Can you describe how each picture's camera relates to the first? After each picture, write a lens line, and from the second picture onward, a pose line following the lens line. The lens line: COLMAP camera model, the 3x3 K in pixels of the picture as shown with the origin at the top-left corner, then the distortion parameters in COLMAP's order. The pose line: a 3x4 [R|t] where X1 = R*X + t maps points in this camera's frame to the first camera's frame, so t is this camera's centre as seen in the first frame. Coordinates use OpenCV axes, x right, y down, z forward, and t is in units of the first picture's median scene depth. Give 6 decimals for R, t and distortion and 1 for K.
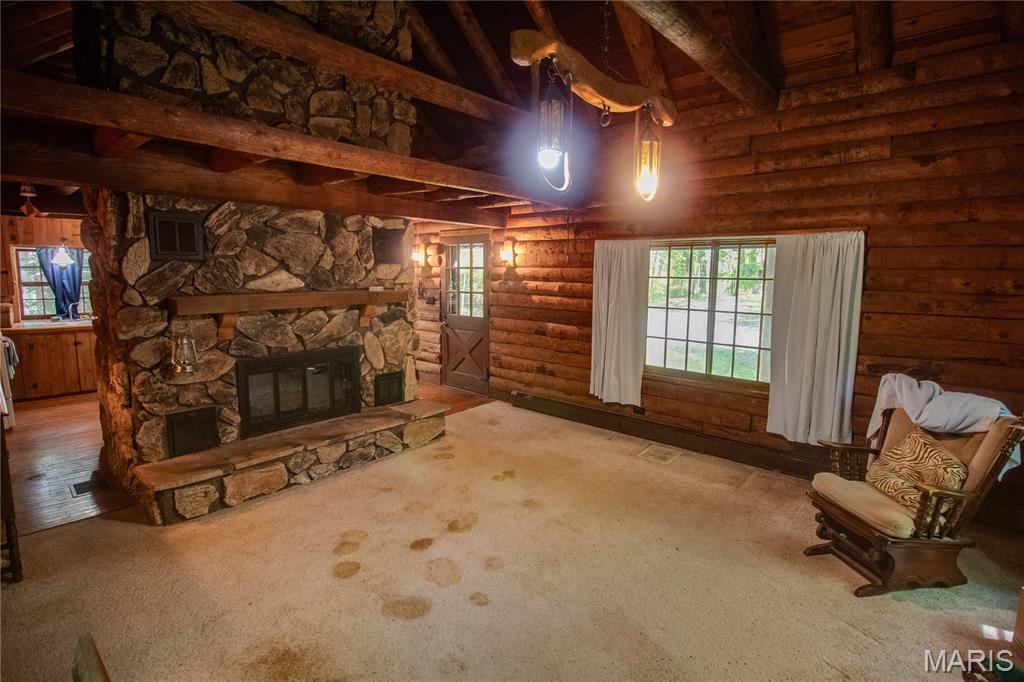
lens RADIAL K [[482.2, 0, 514.7], [0, 482.2, 331.1], [0, 0, 1]] dist [-0.000490, -0.014072]
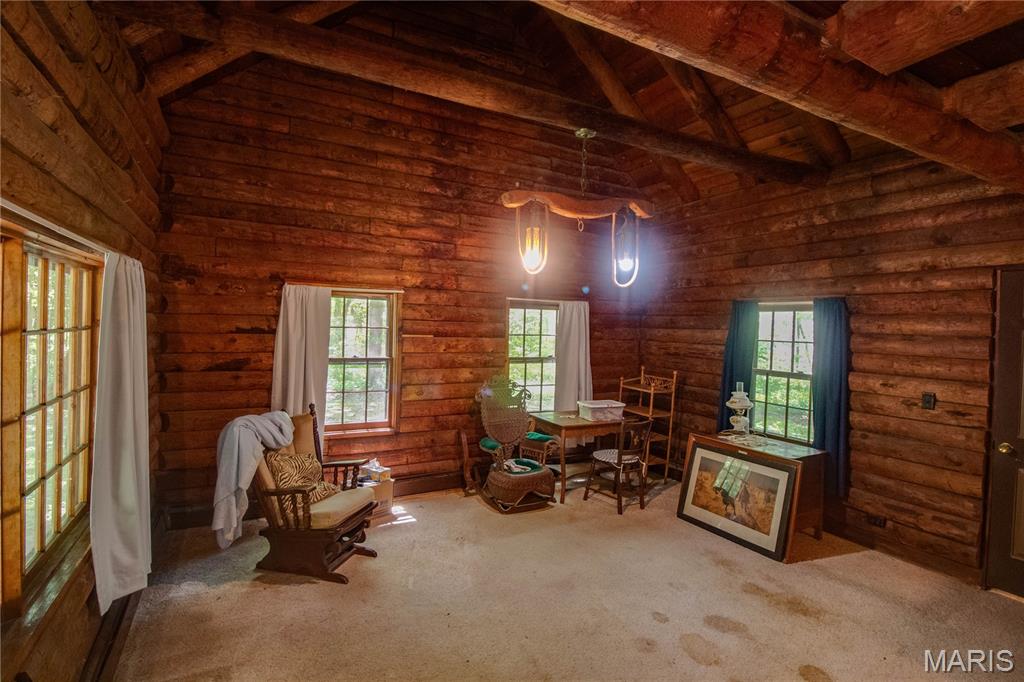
lens RADIAL K [[500.8, 0, 520.0], [0, 500.8, 324.2], [0, 0, 1]] dist [0.003125, -0.010120]
pose [[-0.944718, -0.036348, 0.325863, -0.073730], [0.003188, 0.992771, 0.119980, -0.175114], [-0.327869, 0.114387, -0.937773, 1.316088]]
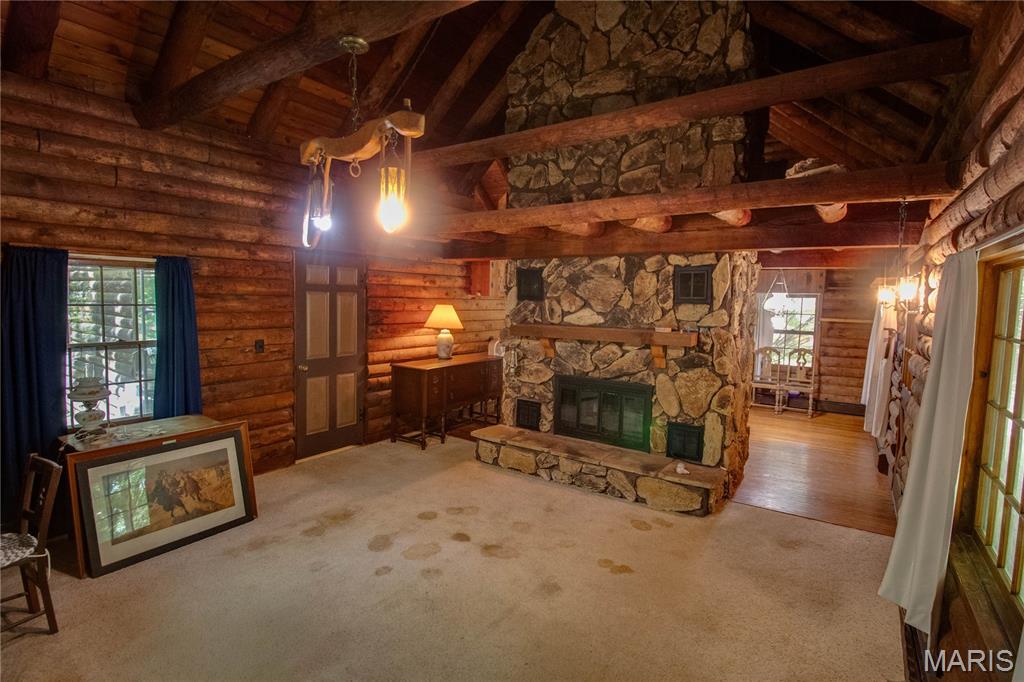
lens RADIAL K [[482.2, 0, 514.7], [0, 482.2, 331.1], [0, 0, 1]] dist [-0.000490, -0.014072]
pose [[0.127880, 0.061441, -0.989885, 0.706441], [-0.144952, 0.988520, 0.042630, -0.094128], [0.981140, 0.138035, 0.135318, 0.658644]]
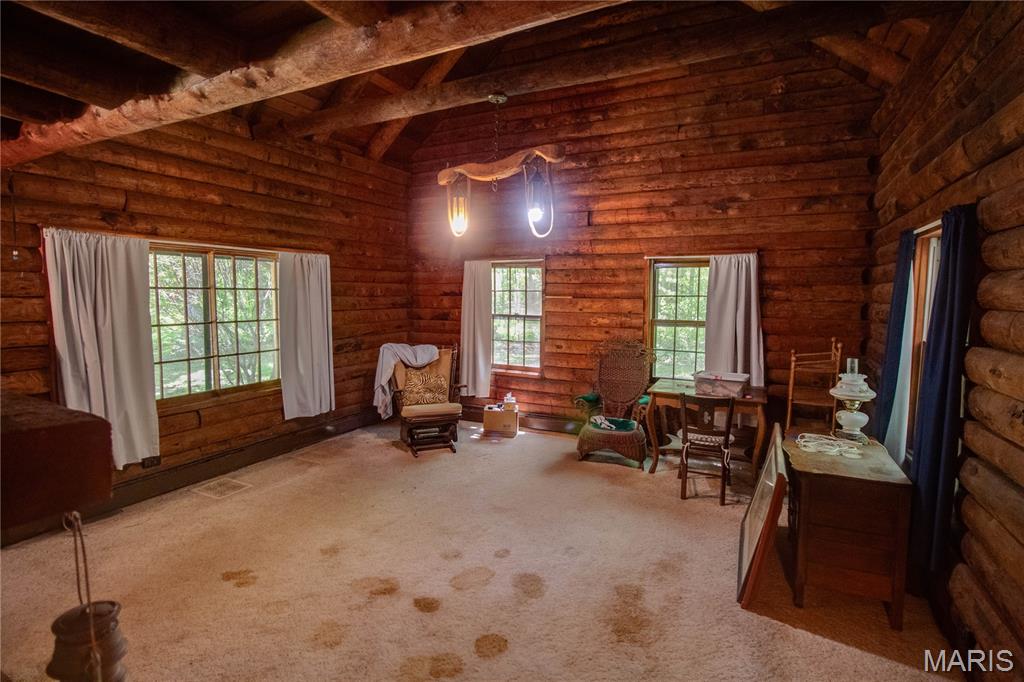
lens RADIAL K [[500.8, 0, 520.0], [0, 500.8, 324.2], [0, 0, 1]] dist [0.003125, -0.010120]
pose [[-0.271737, -0.071393, 0.959720, -0.761981], [0.106447, 0.988896, 0.103703, -0.083612], [-0.956467, 0.130339, -0.261119, 0.738971]]
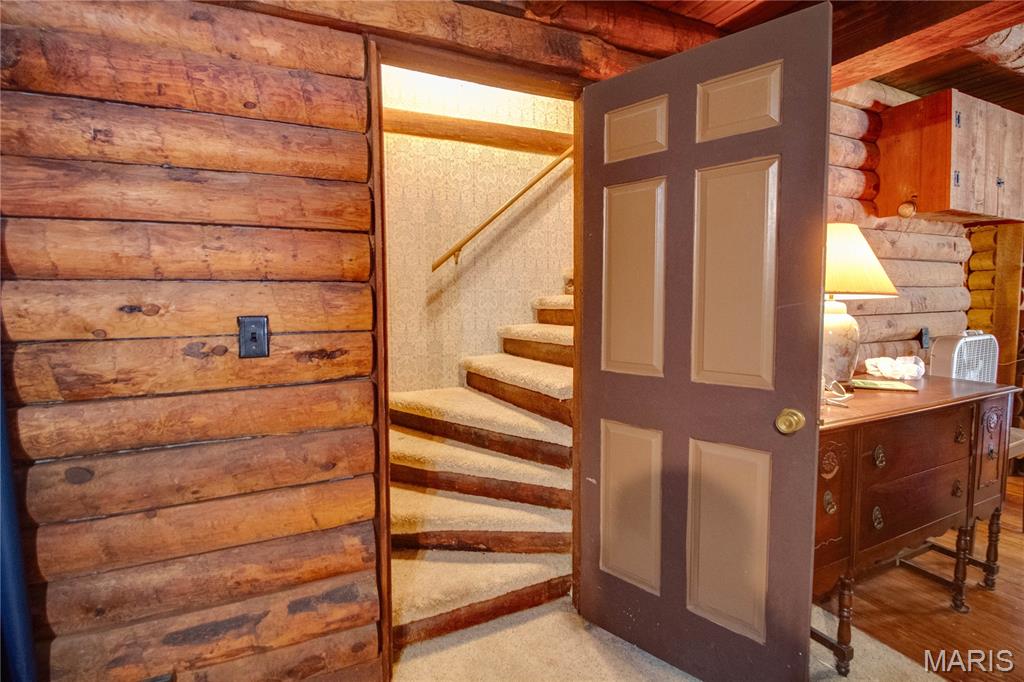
lens RADIAL K [[482.2, 0, 514.7], [0, 482.2, 331.1], [0, 0, 1]] dist [-0.000490, -0.014072]
pose [[-0.390062, 0.053997, -0.919204, -0.238346], [-0.110534, 0.988314, 0.104962, 0.014425], [0.914130, 0.142545, -0.379536, 0.536914]]
